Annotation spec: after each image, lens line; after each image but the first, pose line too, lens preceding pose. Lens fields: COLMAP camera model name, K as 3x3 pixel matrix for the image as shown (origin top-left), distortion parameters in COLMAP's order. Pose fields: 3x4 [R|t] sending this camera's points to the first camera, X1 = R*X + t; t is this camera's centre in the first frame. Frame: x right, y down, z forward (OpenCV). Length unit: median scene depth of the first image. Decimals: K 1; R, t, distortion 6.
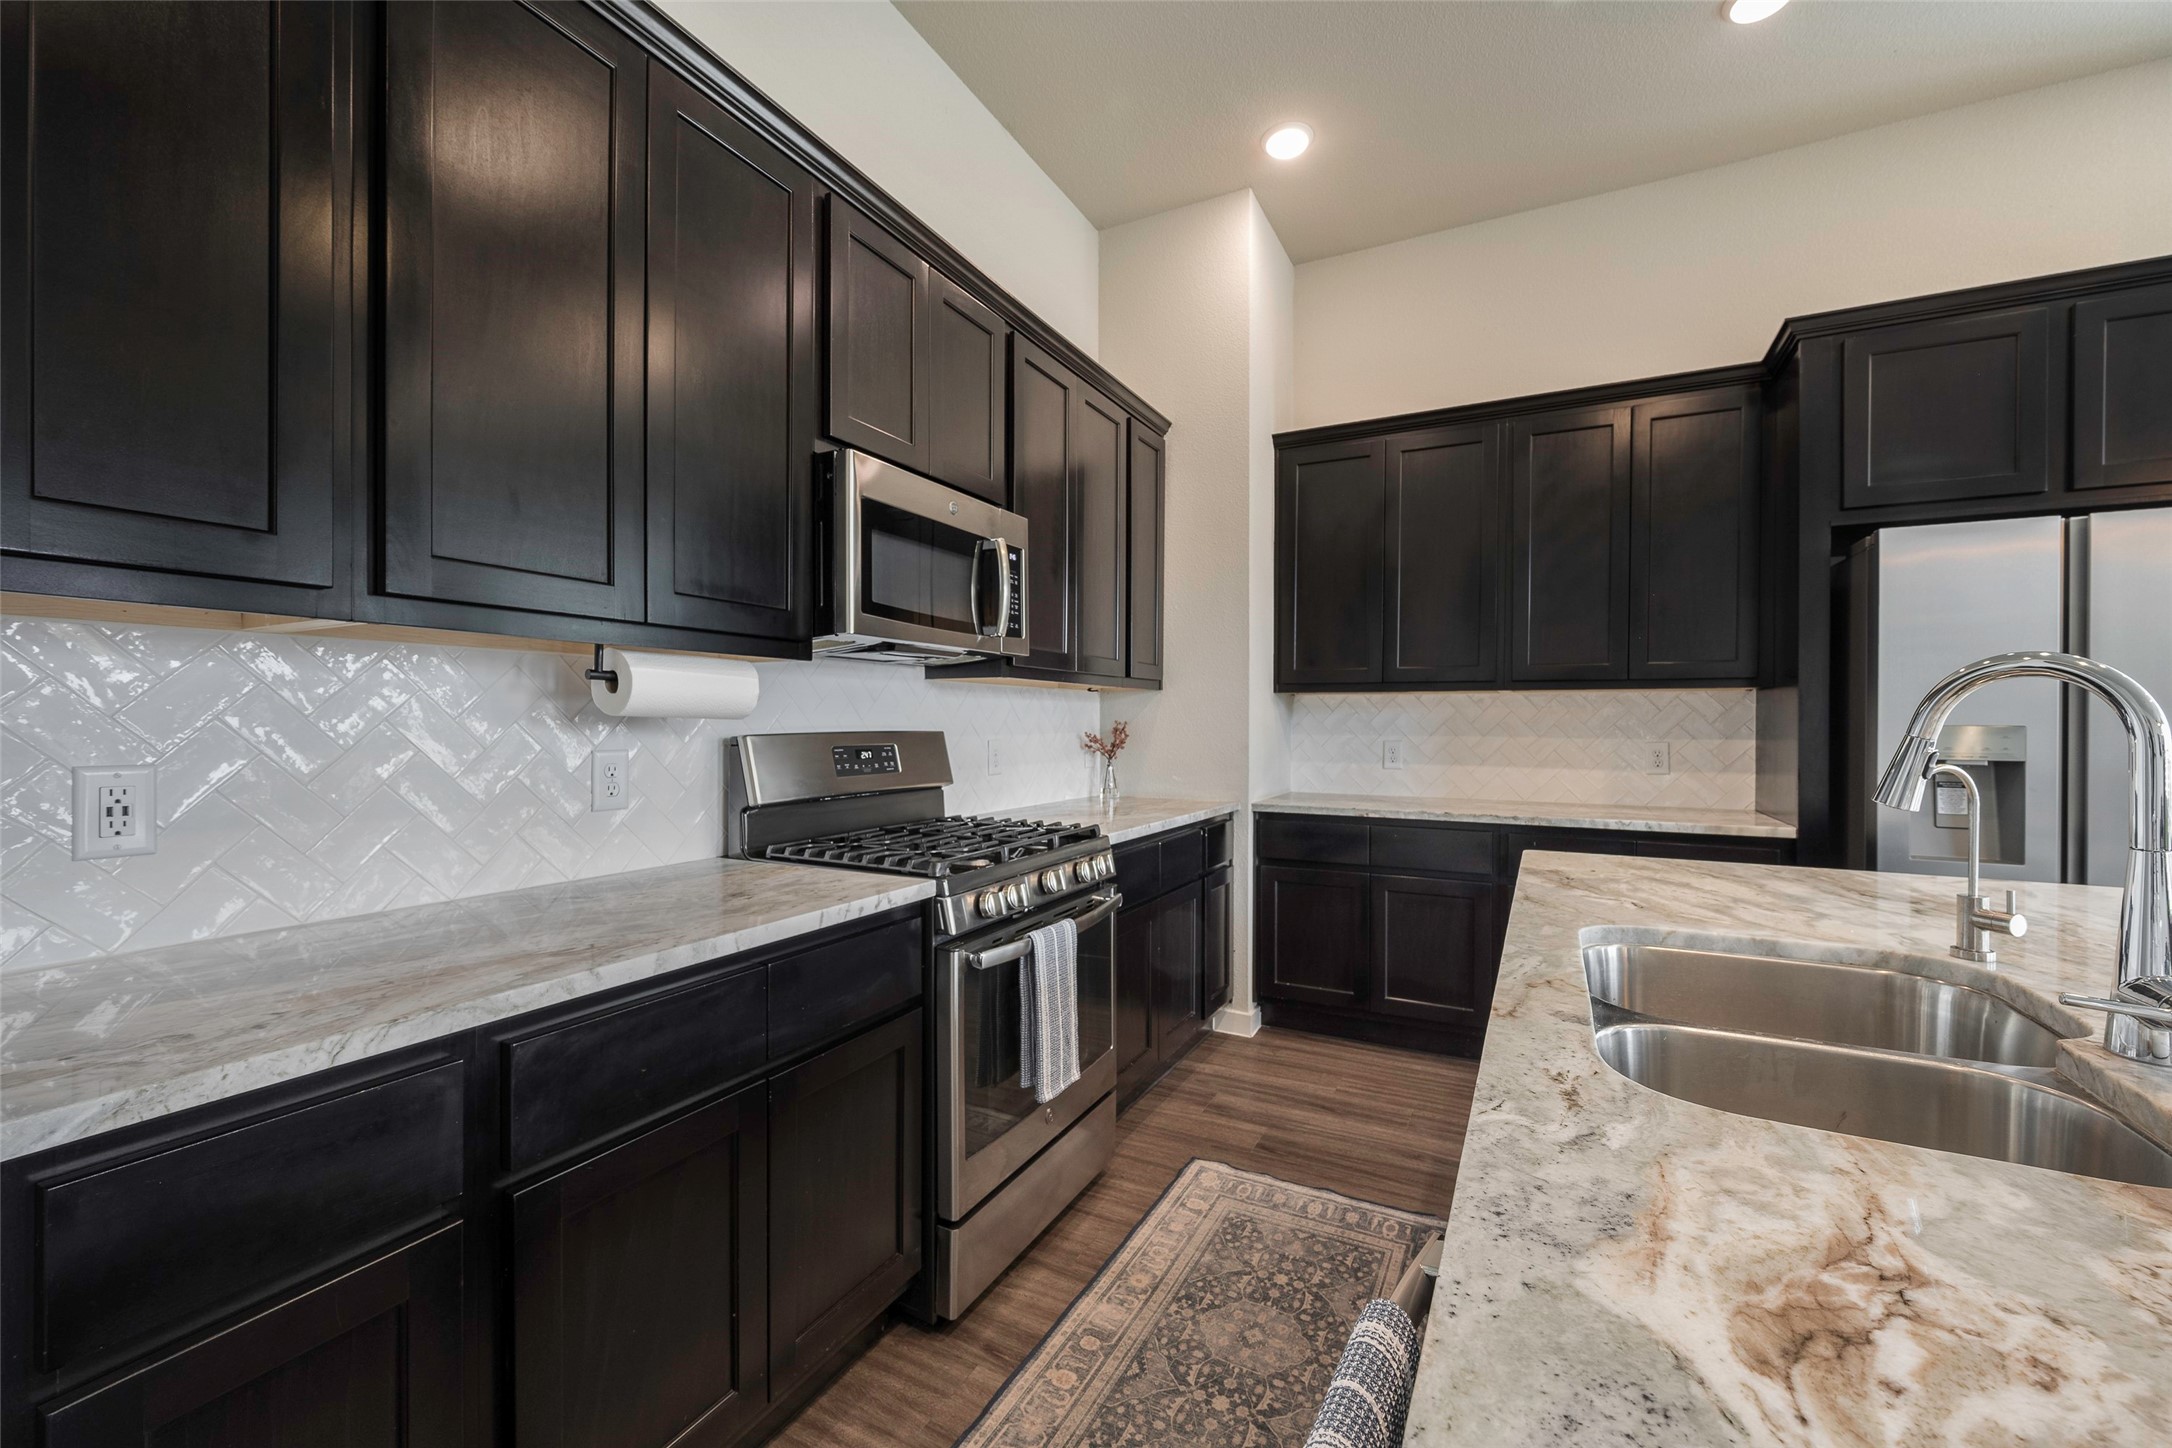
lens RADIAL K [[854.2, 0, 1070.8], [0, 854.2, 727.9], [0, 0, 1]] dist [-0.001526, 0.000092]
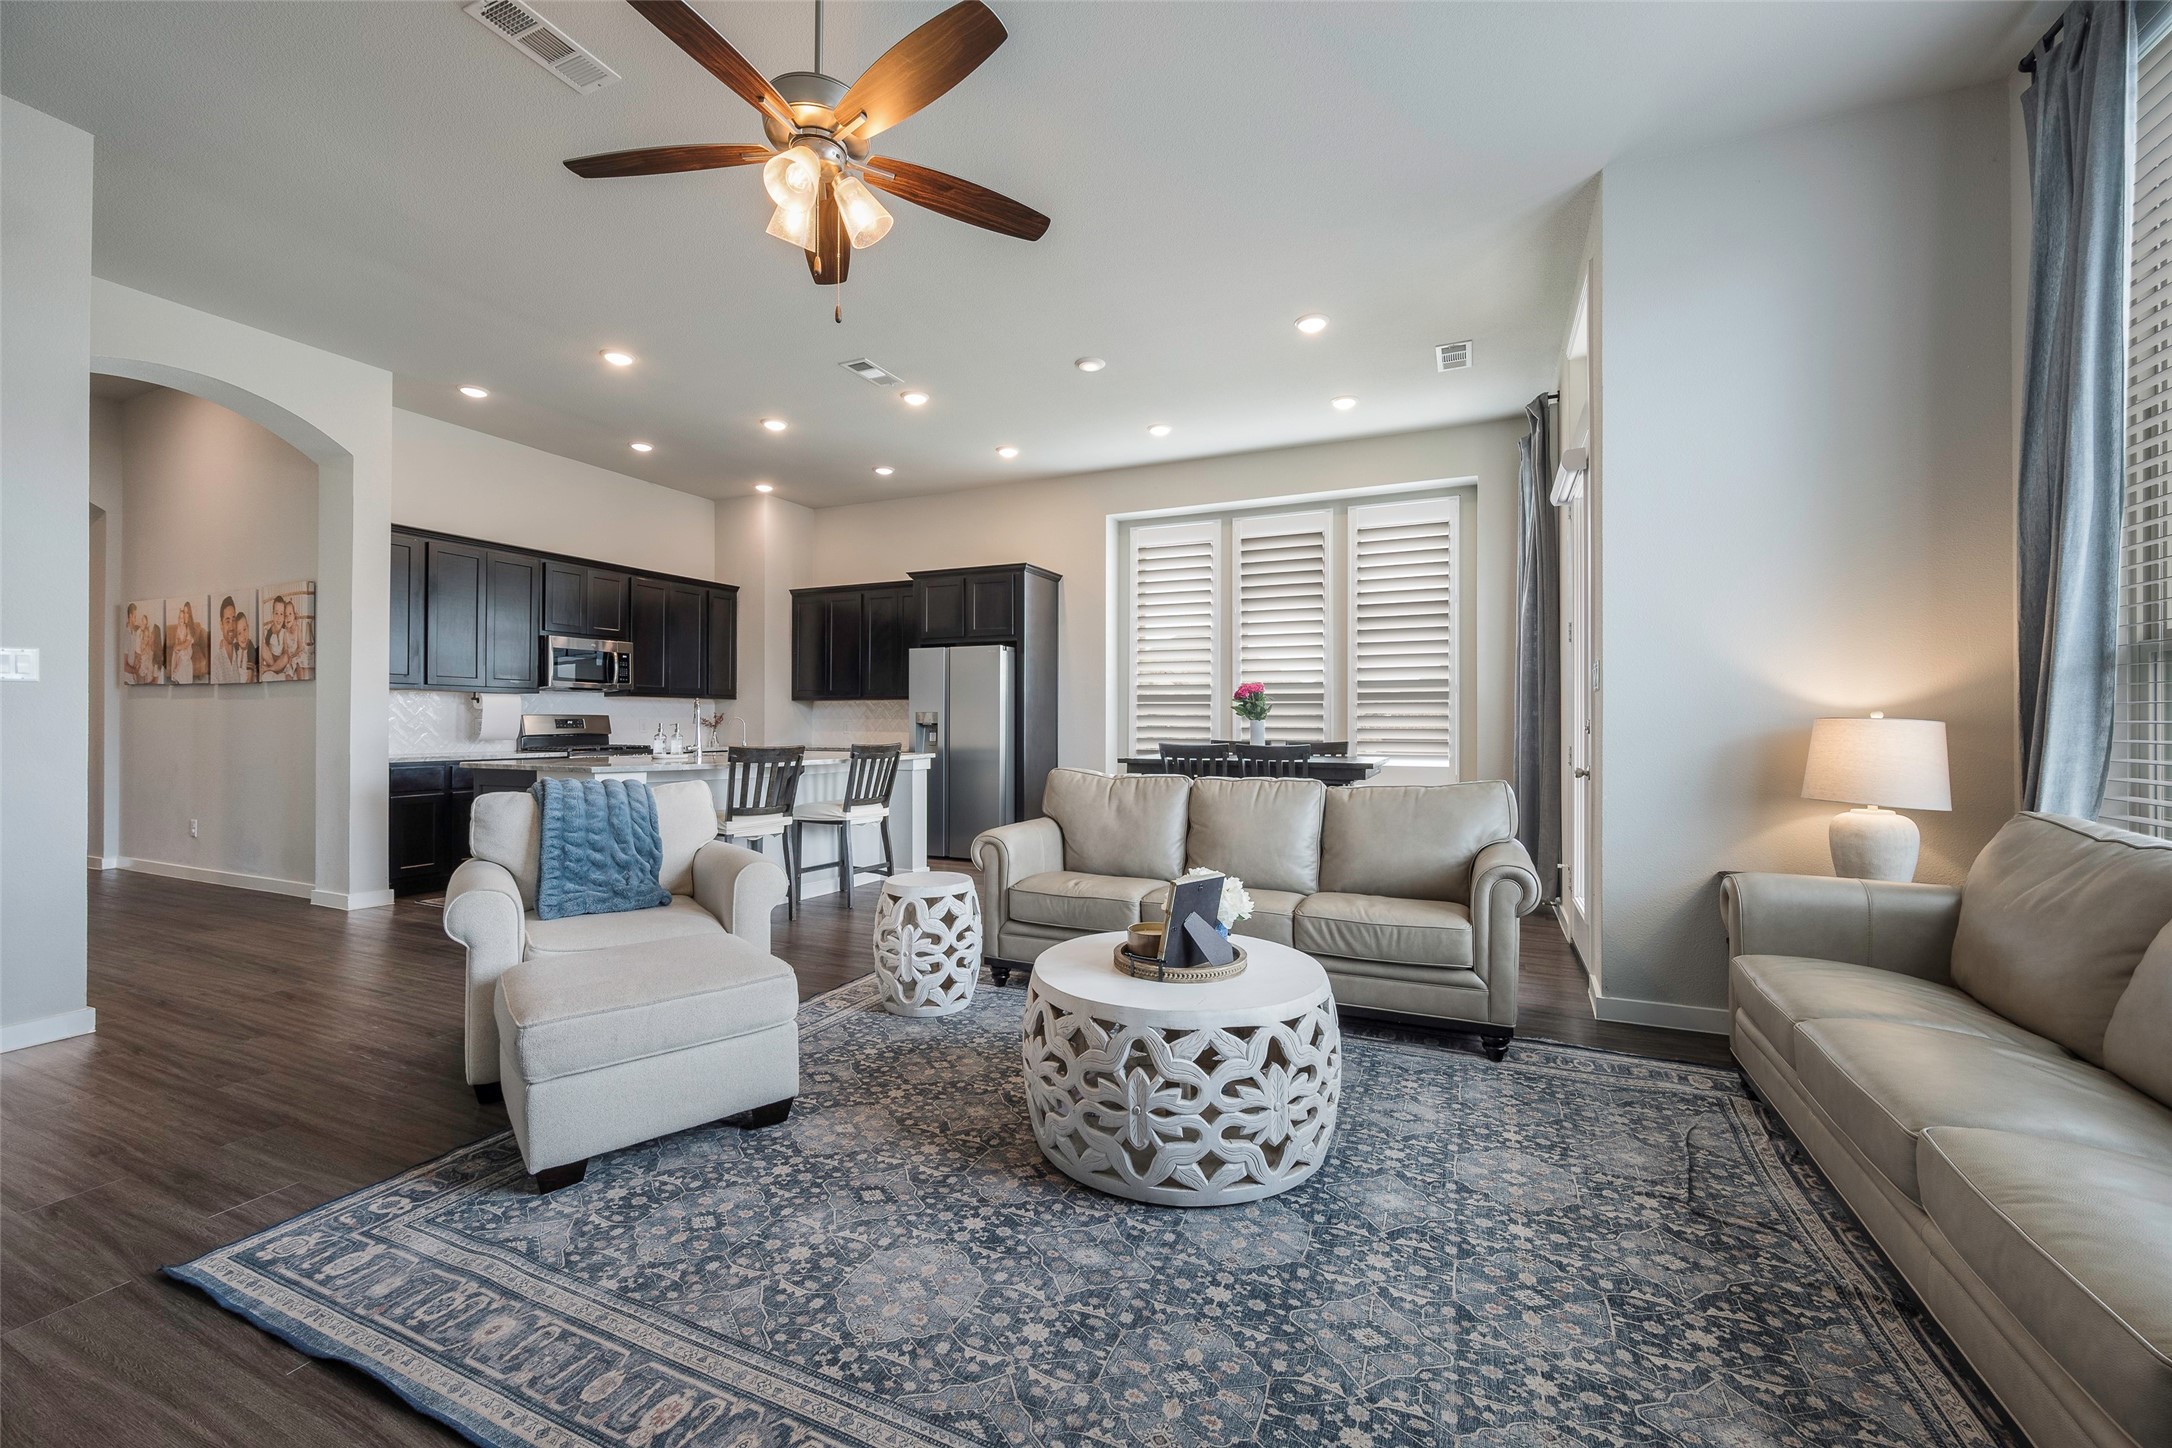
lens RADIAL K [[854.2, 0, 1080.0], [0, 854.2, 728.7], [0, 0, 1]] dist [-0.001526, 0.000092]
pose [[0.997747, -0.002882, 0.067027, 1.378870], [0.003097, 0.999990, -0.003101, 0.070101], [-0.067017, 0.003301, 0.997746, -2.177175]]
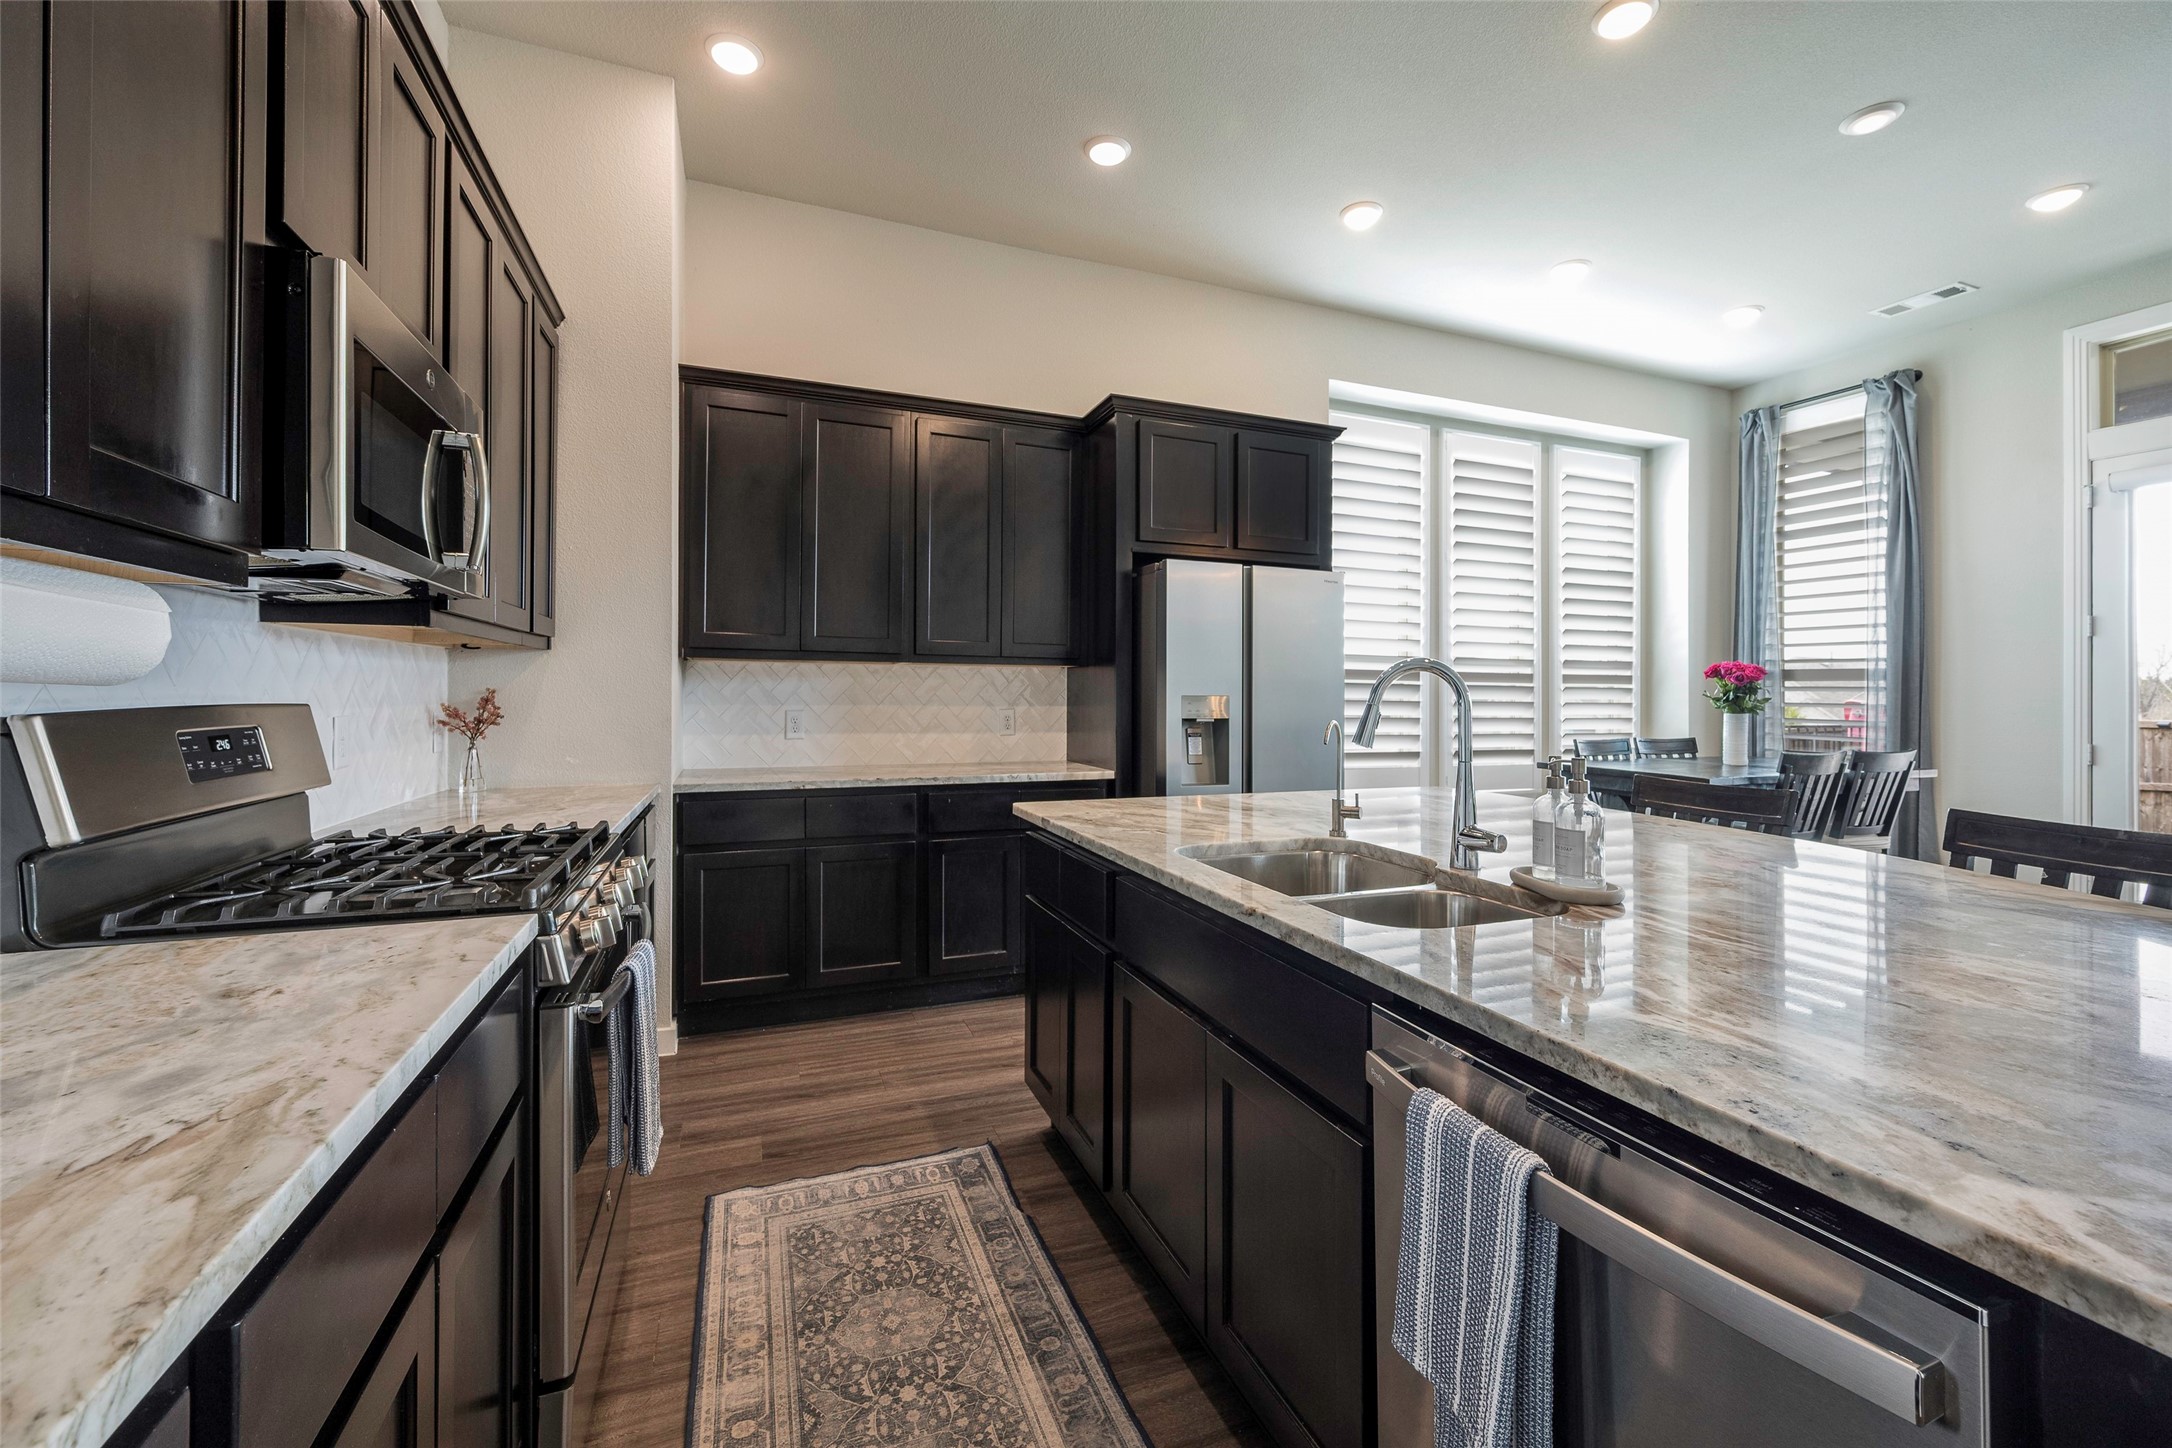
lens RADIAL K [[908.3, 0, 1097.6], [0, 908.3, 691.2], [0, 0, 1]] dist [0.001488, -0.000184]
pose [[0.645780, 0.003289, 0.763516, -0.322484], [0.000562, 0.999988, -0.004783, -0.002772], [-0.763523, 0.003518, 0.645771, 0.110014]]
